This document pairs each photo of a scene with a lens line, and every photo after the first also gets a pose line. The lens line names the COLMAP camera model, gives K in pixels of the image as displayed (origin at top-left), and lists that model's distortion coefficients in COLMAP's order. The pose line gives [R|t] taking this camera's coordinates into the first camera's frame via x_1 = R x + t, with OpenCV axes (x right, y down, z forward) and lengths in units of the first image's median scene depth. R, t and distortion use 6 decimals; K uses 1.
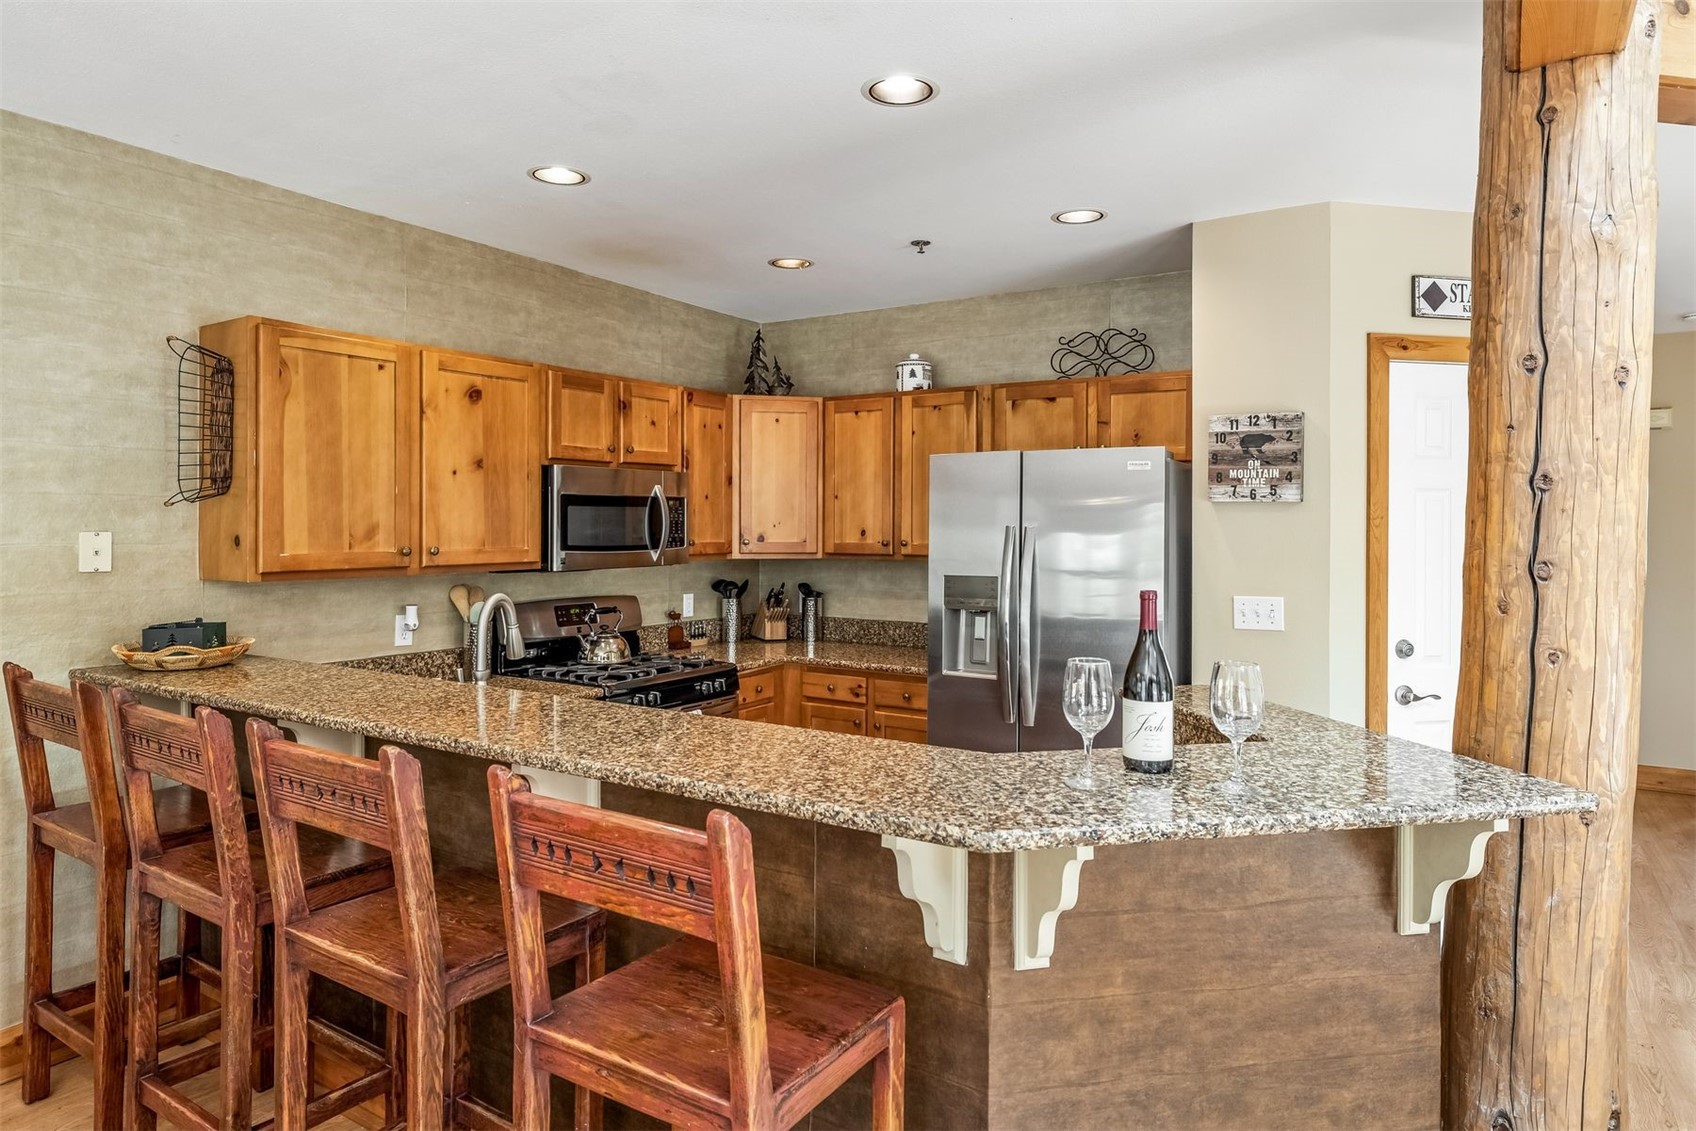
lens RADIAL K [[1007.3, 0, 842.7], [0, 1007.3, 533.9], [0, 0, 1]] dist [-0.003290, 0.002506]
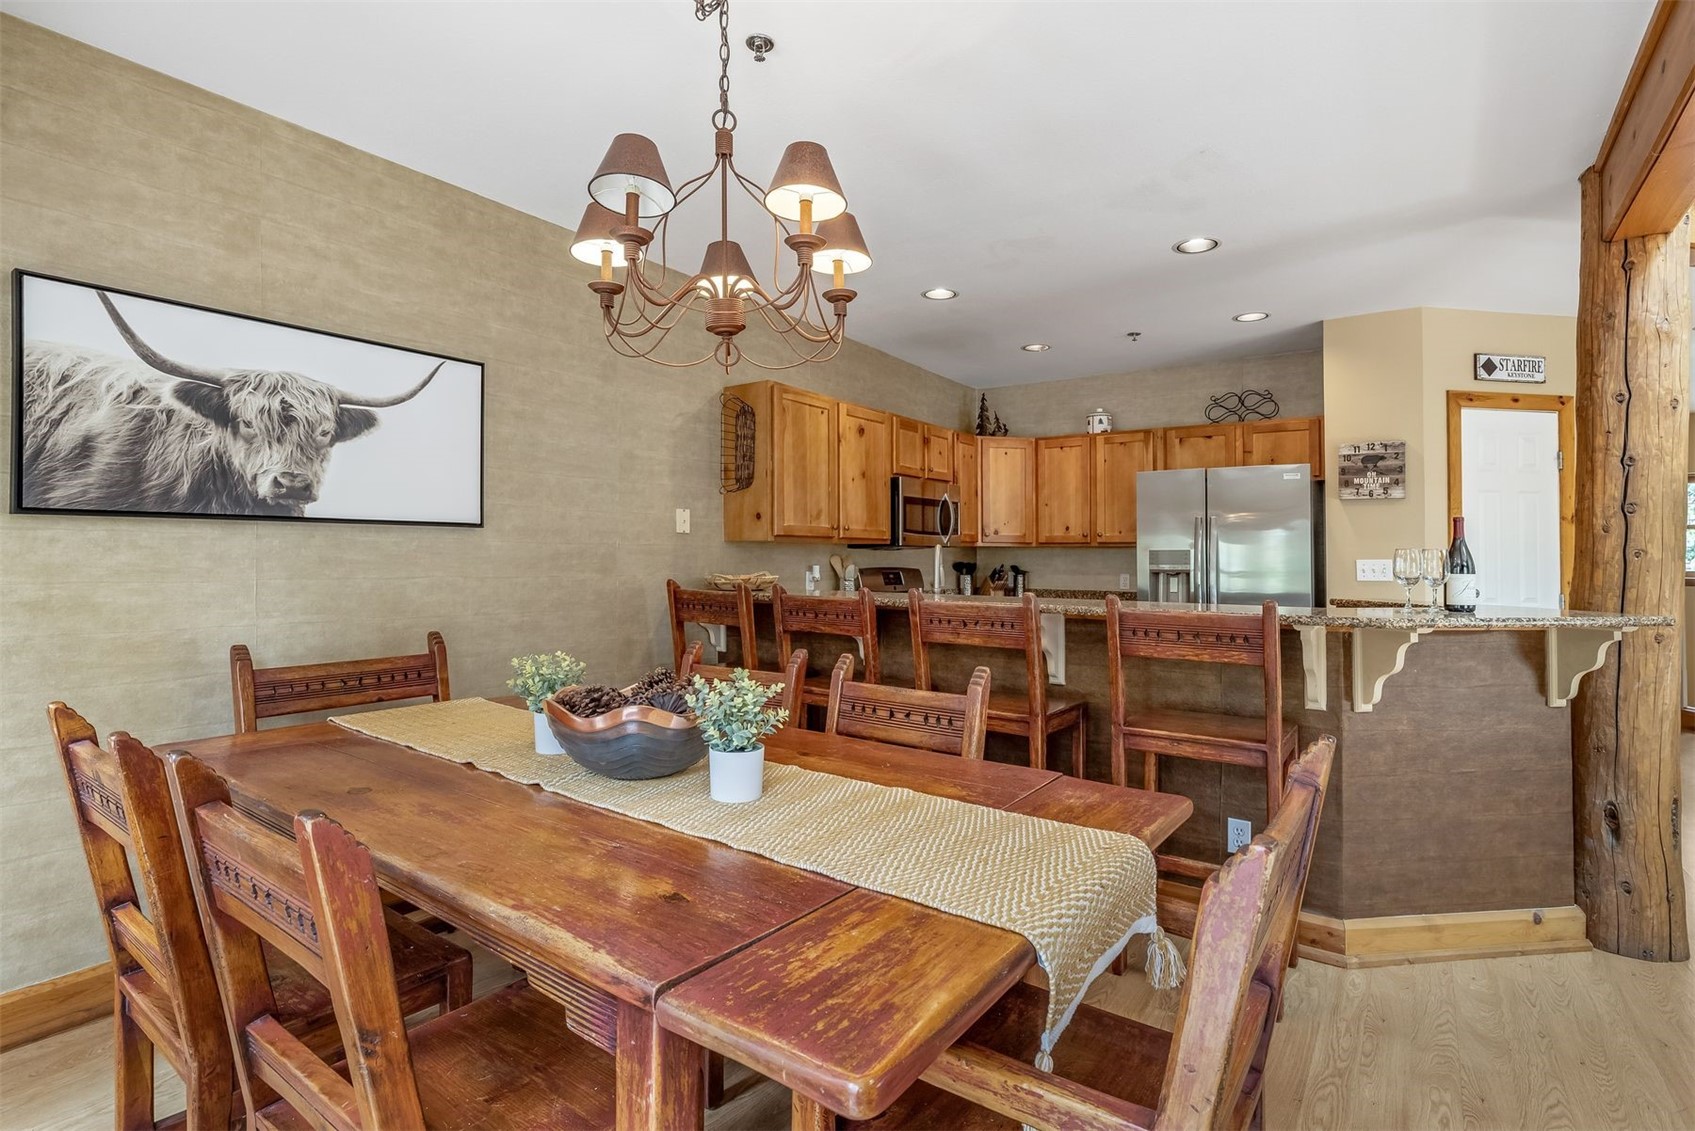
lens RADIAL K [[814.4, 0, 846.3], [0, 814.4, 551.3], [0, 0, 1]] dist [0.000237, 0.000323]
pose [[0.999394, 0.004680, -0.034502, -0.406141], [-0.005348, 0.999800, -0.019282, 0.088395], [0.034405, 0.019455, 0.999219, -0.321820]]
